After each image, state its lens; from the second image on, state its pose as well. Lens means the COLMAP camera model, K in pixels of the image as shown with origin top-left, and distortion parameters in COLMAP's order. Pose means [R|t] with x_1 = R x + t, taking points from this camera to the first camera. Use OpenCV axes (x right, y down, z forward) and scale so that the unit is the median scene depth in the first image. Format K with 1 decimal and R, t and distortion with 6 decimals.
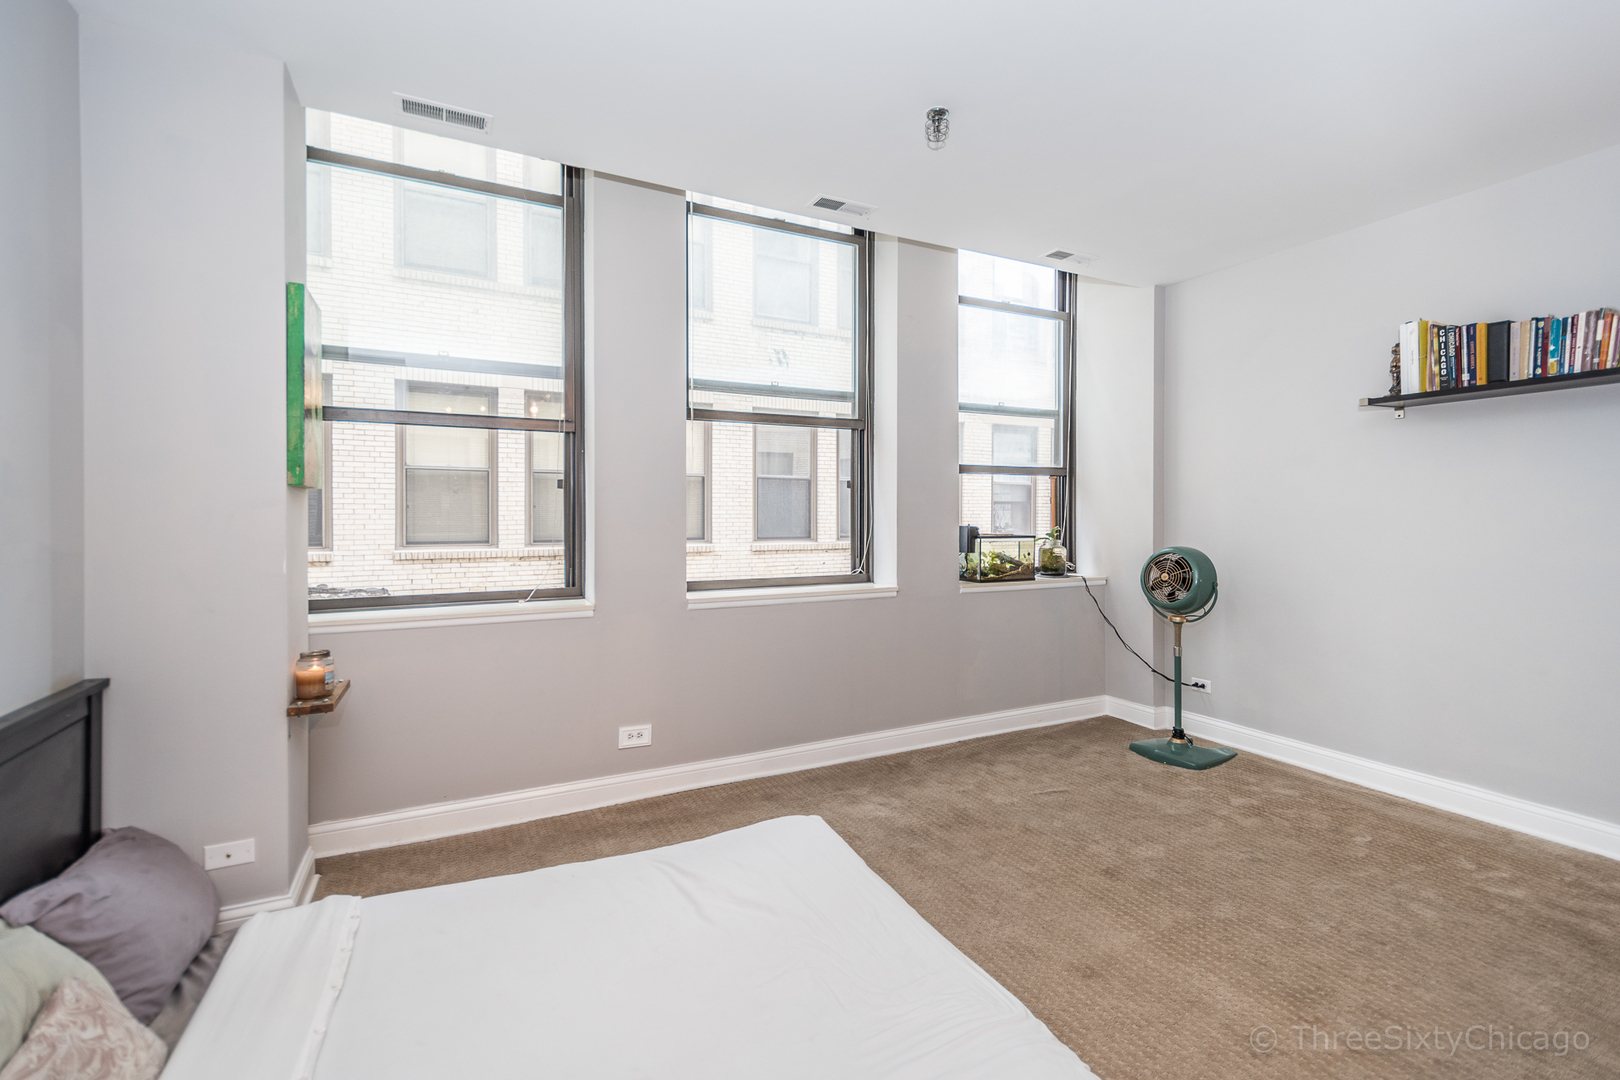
lens RADIAL K [[707.3, 0, 768.7], [0, 707.3, 519.3], [0, 0, 1]] dist [0.020502, -0.005956]
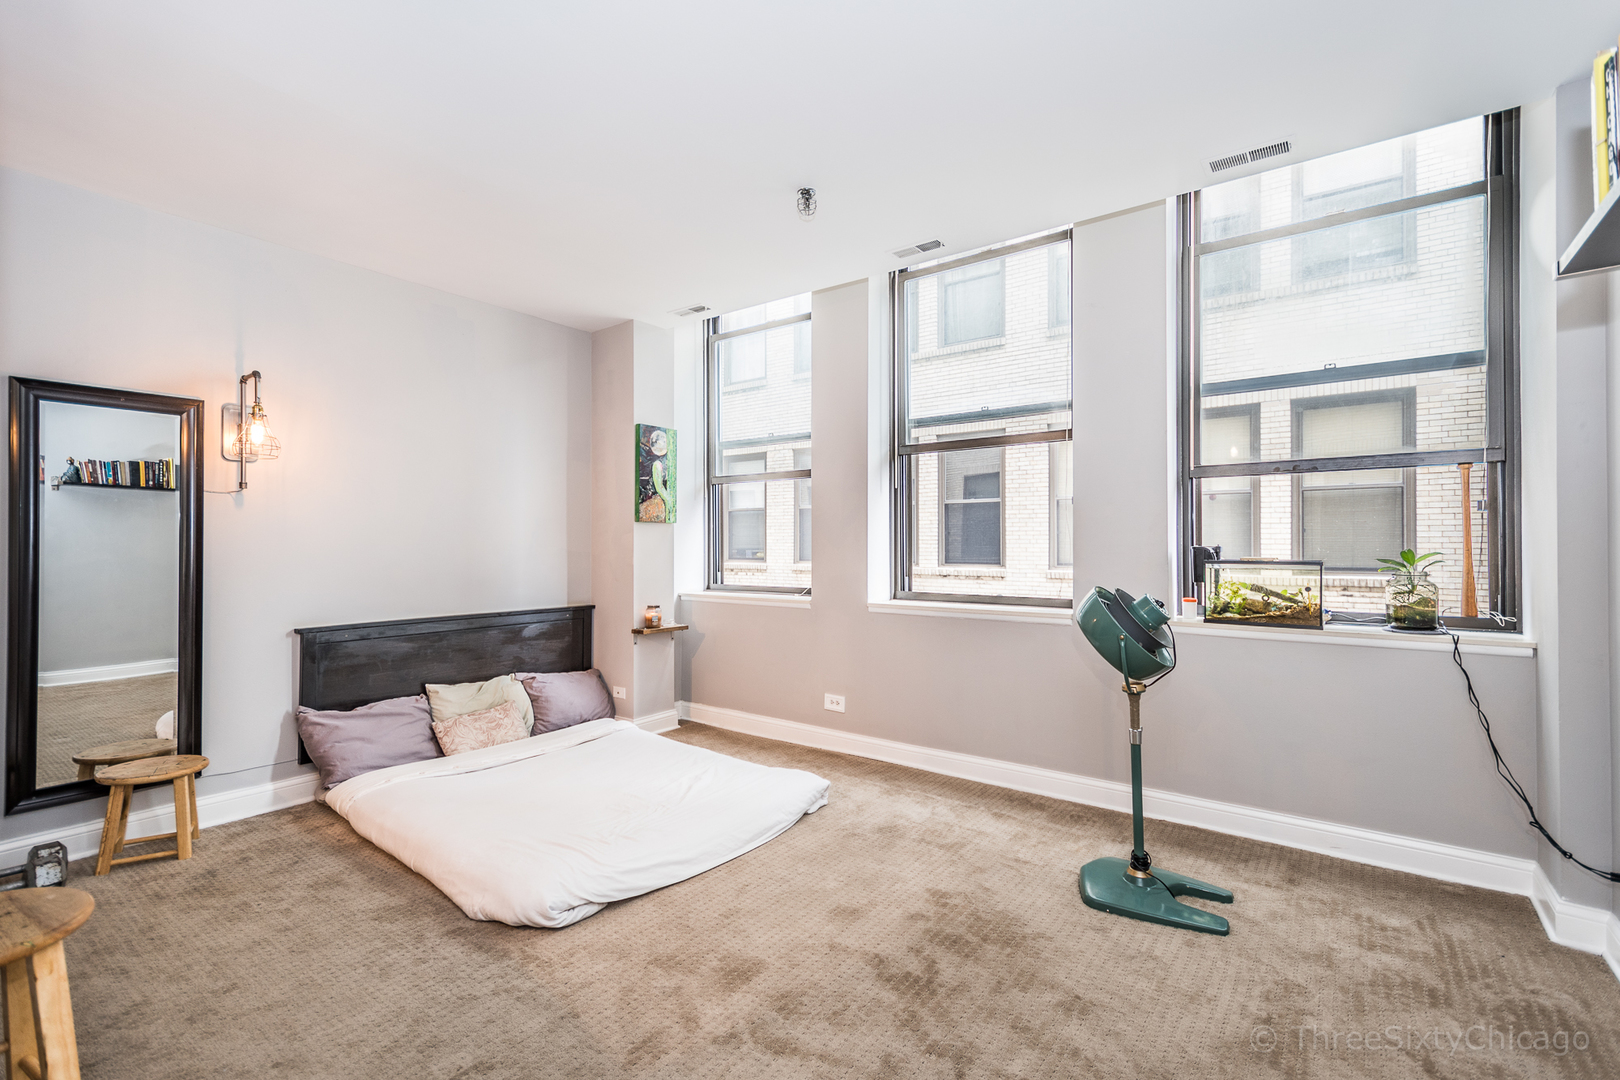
lens RADIAL K [[707.3, 0, 813.0], [0, 707.3, 536.4], [0, 0, 1]] dist [0.020502, -0.005956]
pose [[0.465966, -0.009375, -0.884753, 0.858954], [-0.006112, 0.999886, -0.013815, 0.012942], [0.884782, 0.011845, 0.465855, 0.310995]]
